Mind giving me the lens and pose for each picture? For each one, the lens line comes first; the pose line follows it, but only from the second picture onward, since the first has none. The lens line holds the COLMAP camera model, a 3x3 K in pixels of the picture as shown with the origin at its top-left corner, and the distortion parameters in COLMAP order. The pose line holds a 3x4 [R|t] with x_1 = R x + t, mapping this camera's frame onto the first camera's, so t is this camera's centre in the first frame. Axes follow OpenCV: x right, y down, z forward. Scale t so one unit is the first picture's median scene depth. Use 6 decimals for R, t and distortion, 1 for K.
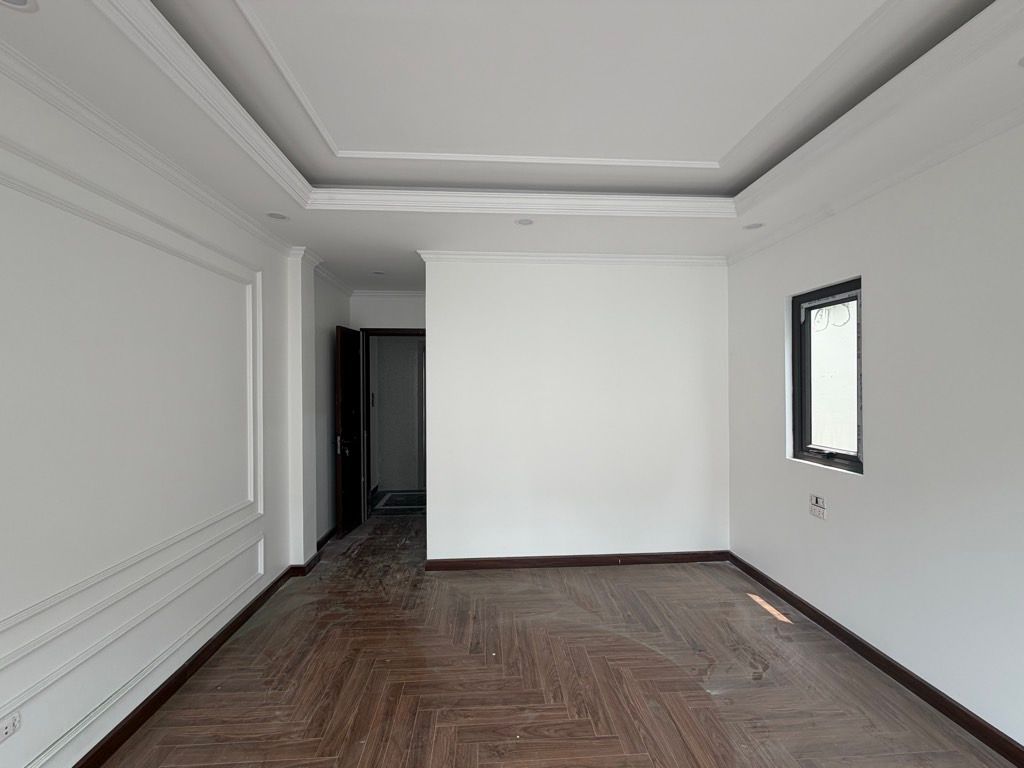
lens RADIAL K [[410.0, 0, 506.8], [0, 410.0, 384.8], [0, 0, 1]] dist [-0.000109, -0.000554]
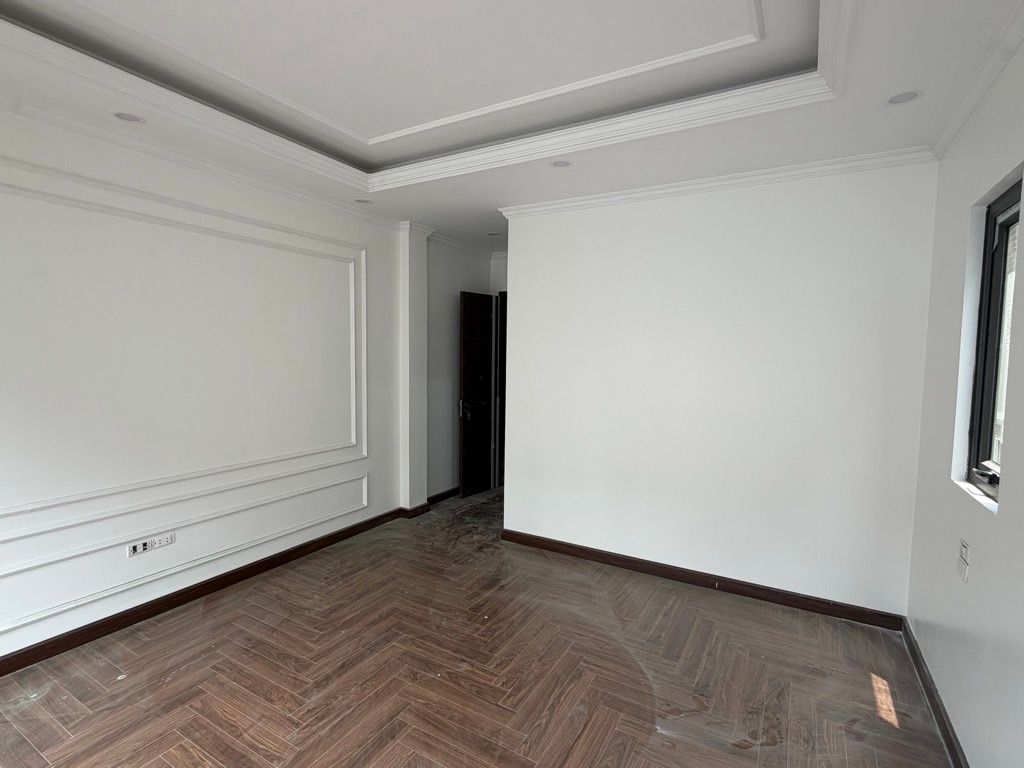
lens RADIAL K [[504.4, 0, 506.0], [0, 504.4, 384.4], [0, 0, 1]] dist [-0.000455, -0.000873]
pose [[0.829687, 0.051665, -0.555834, 0.572355], [-0.019909, 0.997813, 0.063029, 0.007373], [0.557874, -0.041228, 0.828901, 0.021884]]
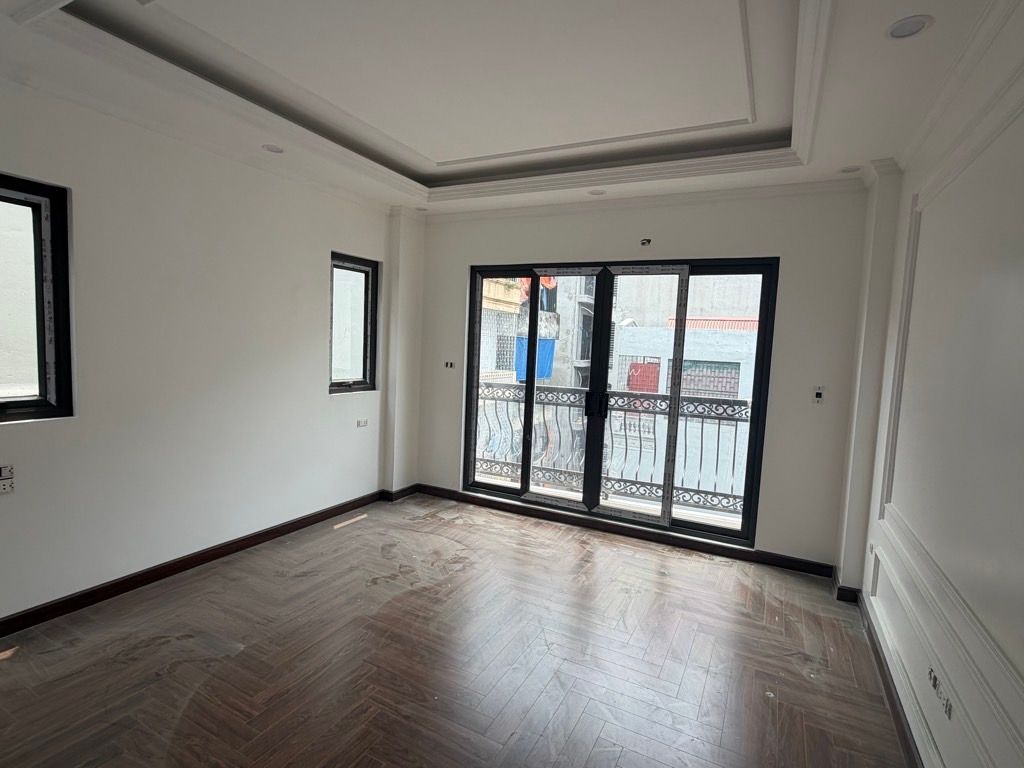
lens RADIAL K [[504.4, 0, 517.0], [0, 504.4, 387.2], [0, 0, 1]] dist [-0.000455, -0.000873]
pose [[-0.864979, -0.076597, 0.495928, -0.437192], [-0.040228, 0.995685, 0.083621, 0.020519], [-0.500194, 0.052380, -0.864328, 1.240807]]
